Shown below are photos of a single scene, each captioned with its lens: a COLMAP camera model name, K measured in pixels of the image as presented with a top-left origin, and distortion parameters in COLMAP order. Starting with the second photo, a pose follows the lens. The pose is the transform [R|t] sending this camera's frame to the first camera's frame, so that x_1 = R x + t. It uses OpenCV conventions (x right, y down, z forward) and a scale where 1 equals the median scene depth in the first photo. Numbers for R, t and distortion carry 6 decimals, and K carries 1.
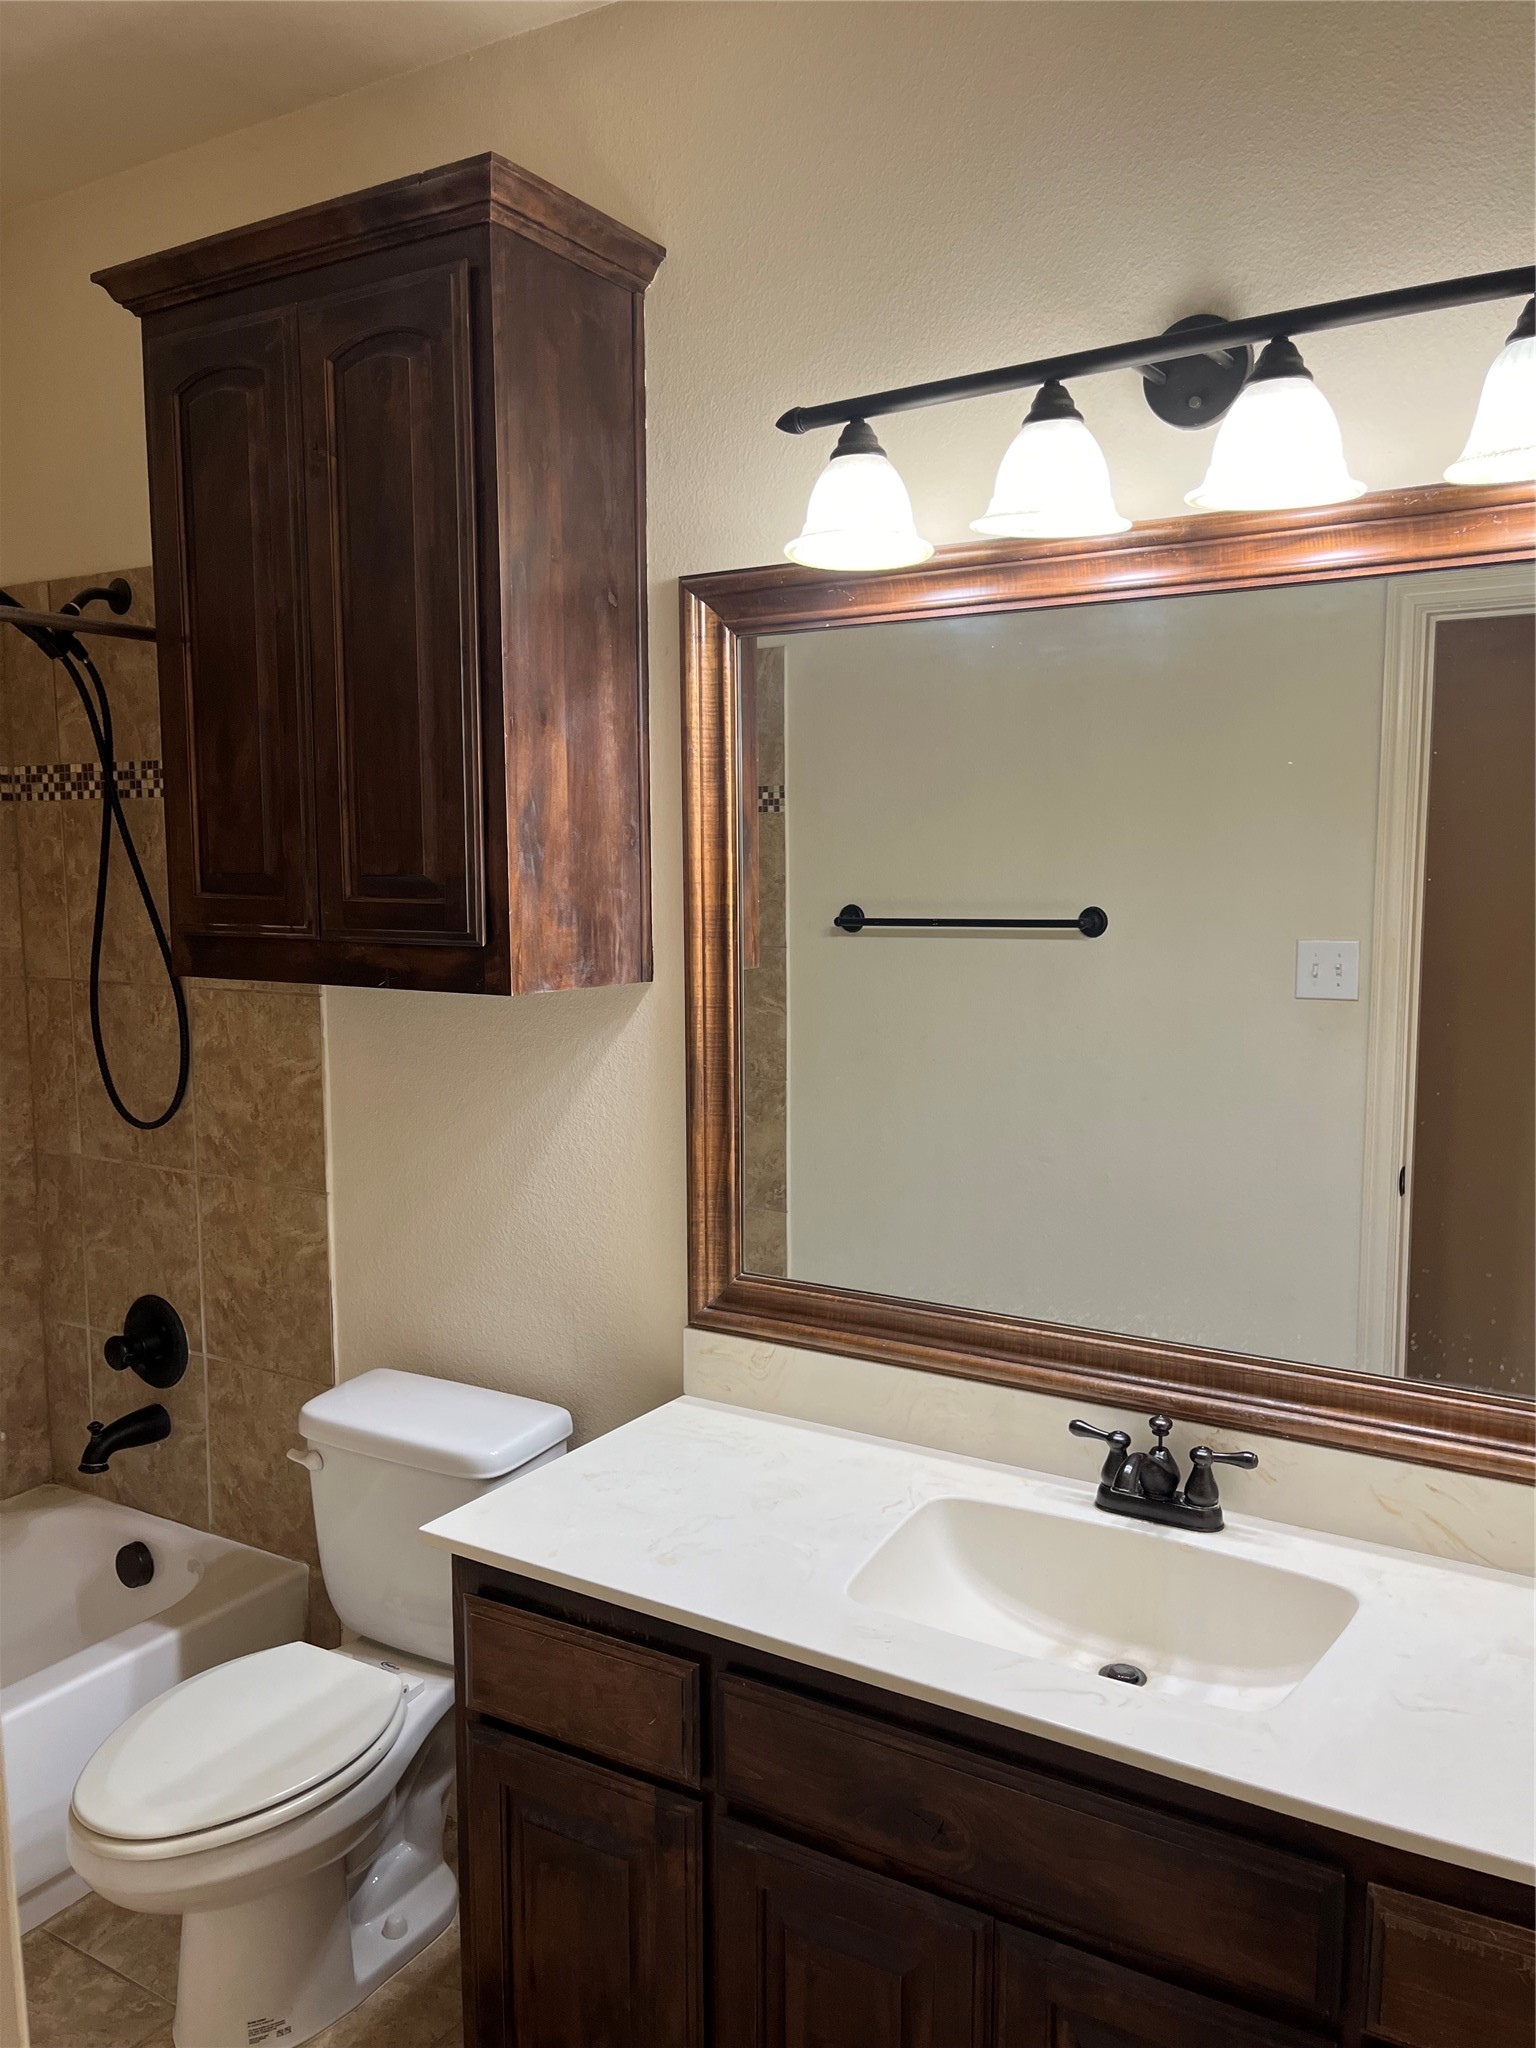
lens RADIAL K [[1586.5, 0, 768.6], [0, 1586.5, 1025.1], [0, 0, 1]] dist [0.009701, -0.005468]
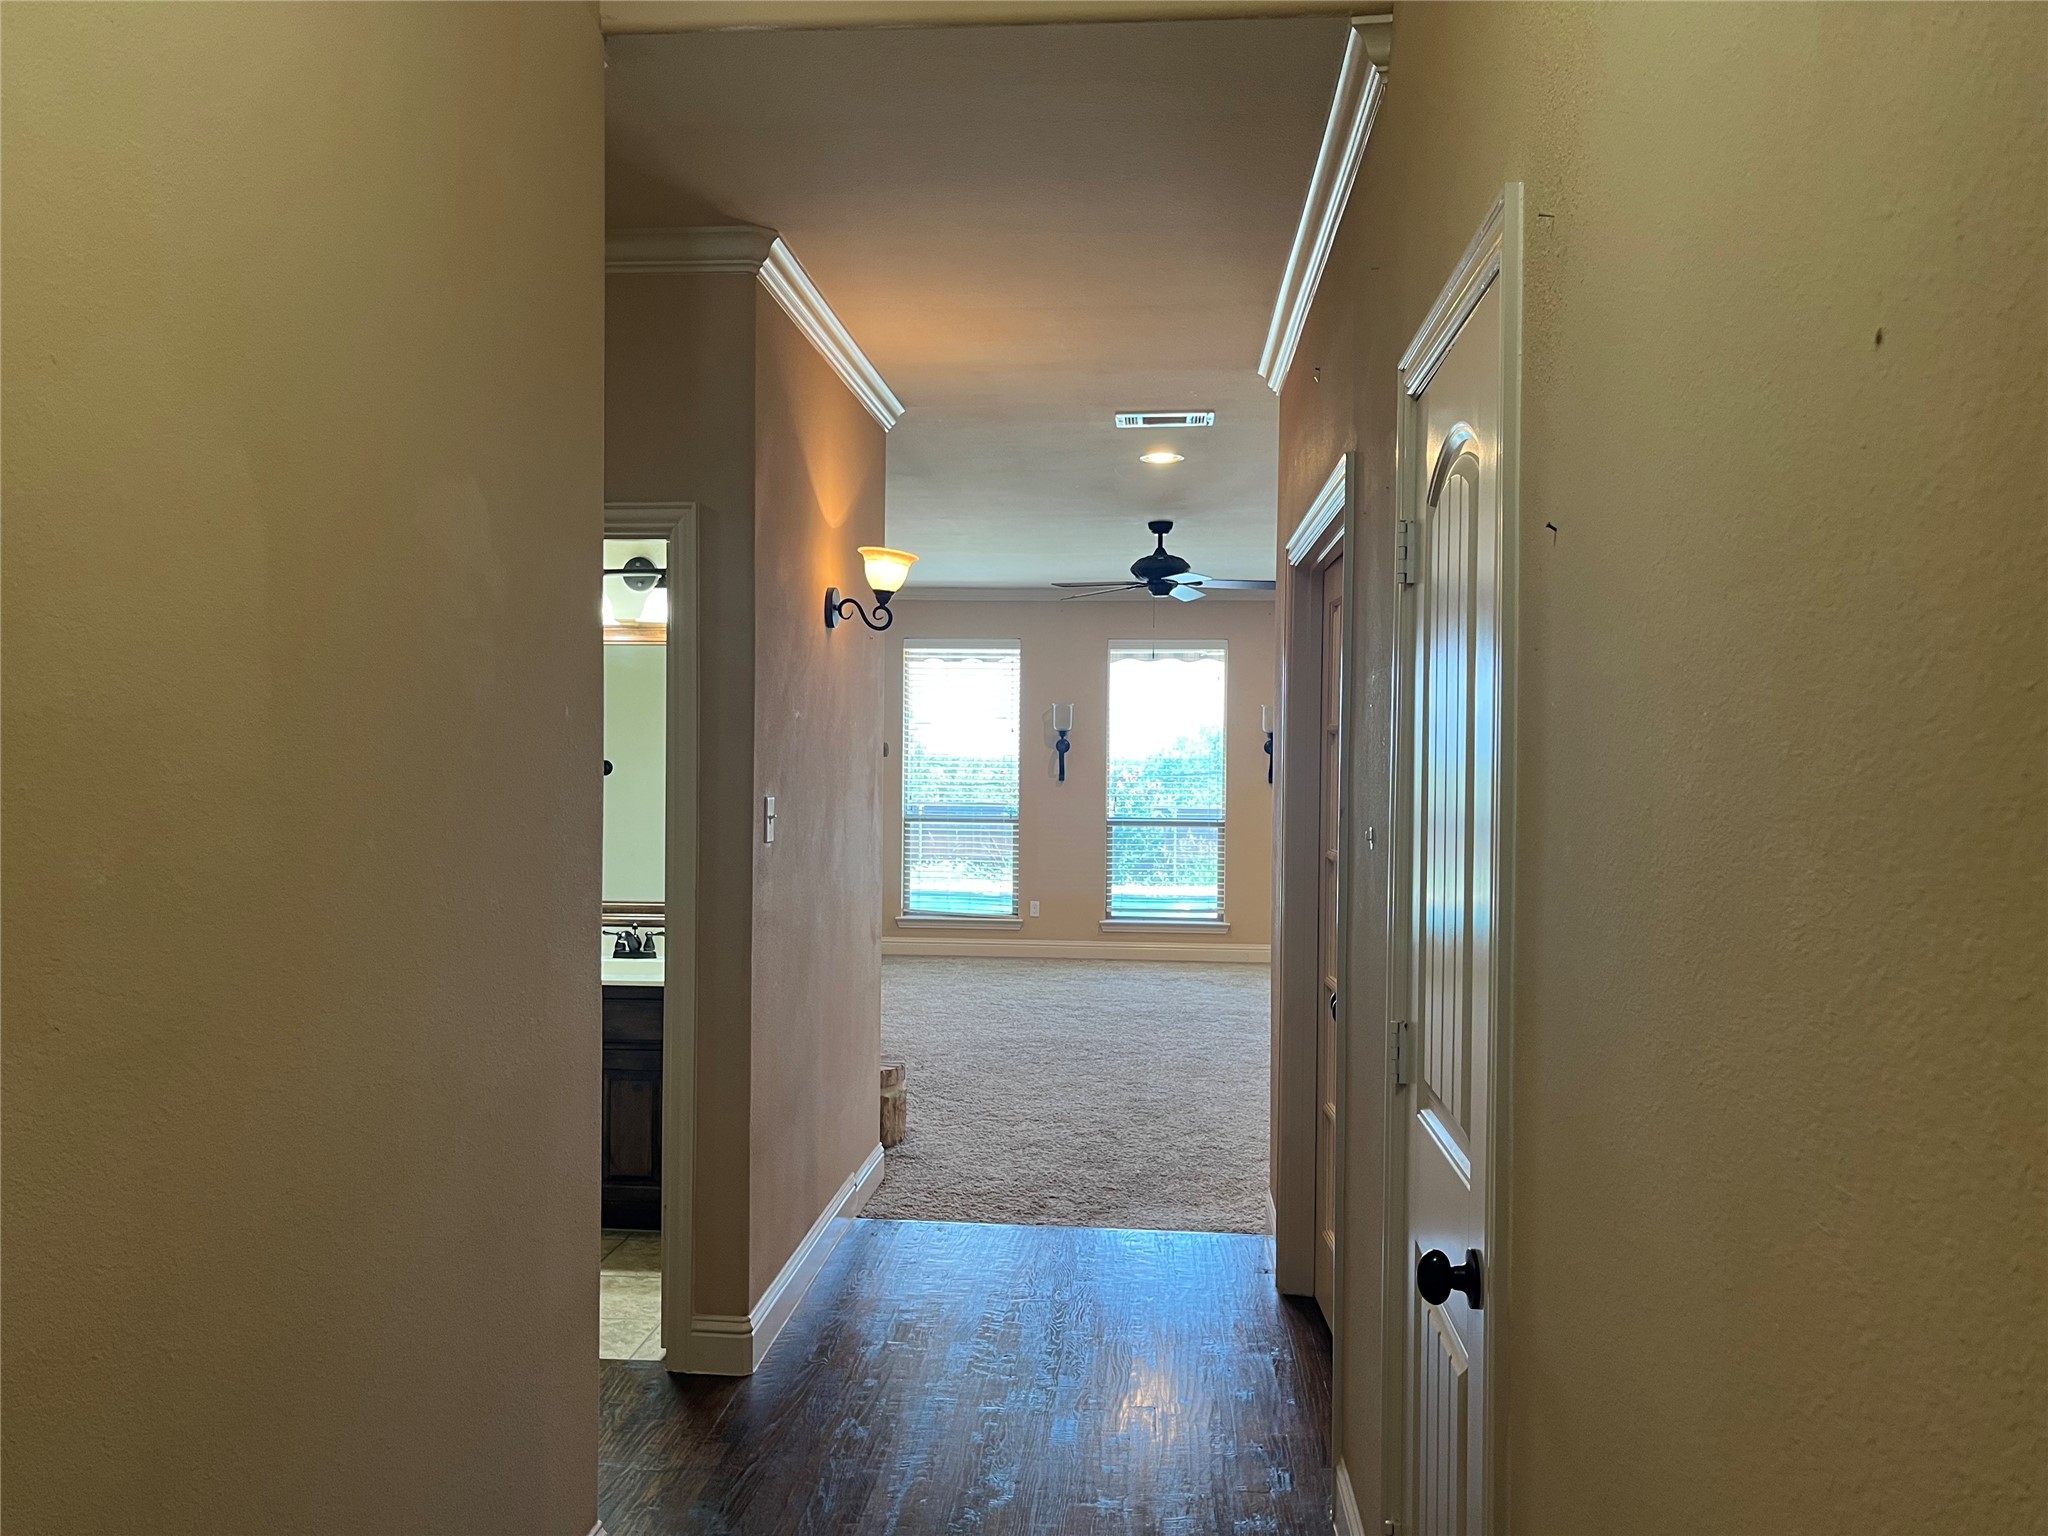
lens RADIAL K [[1586.5, 0, 1021.9], [0, 1586.5, 769.1], [0, 0, 1]] dist [0.009701, -0.005468]
pose [[0.890399, 0.005712, 0.455144, -0.454367], [0.036924, 0.995719, -0.084732, 0.237048], [-0.453680, 0.092251, 0.886377, -1.956033]]
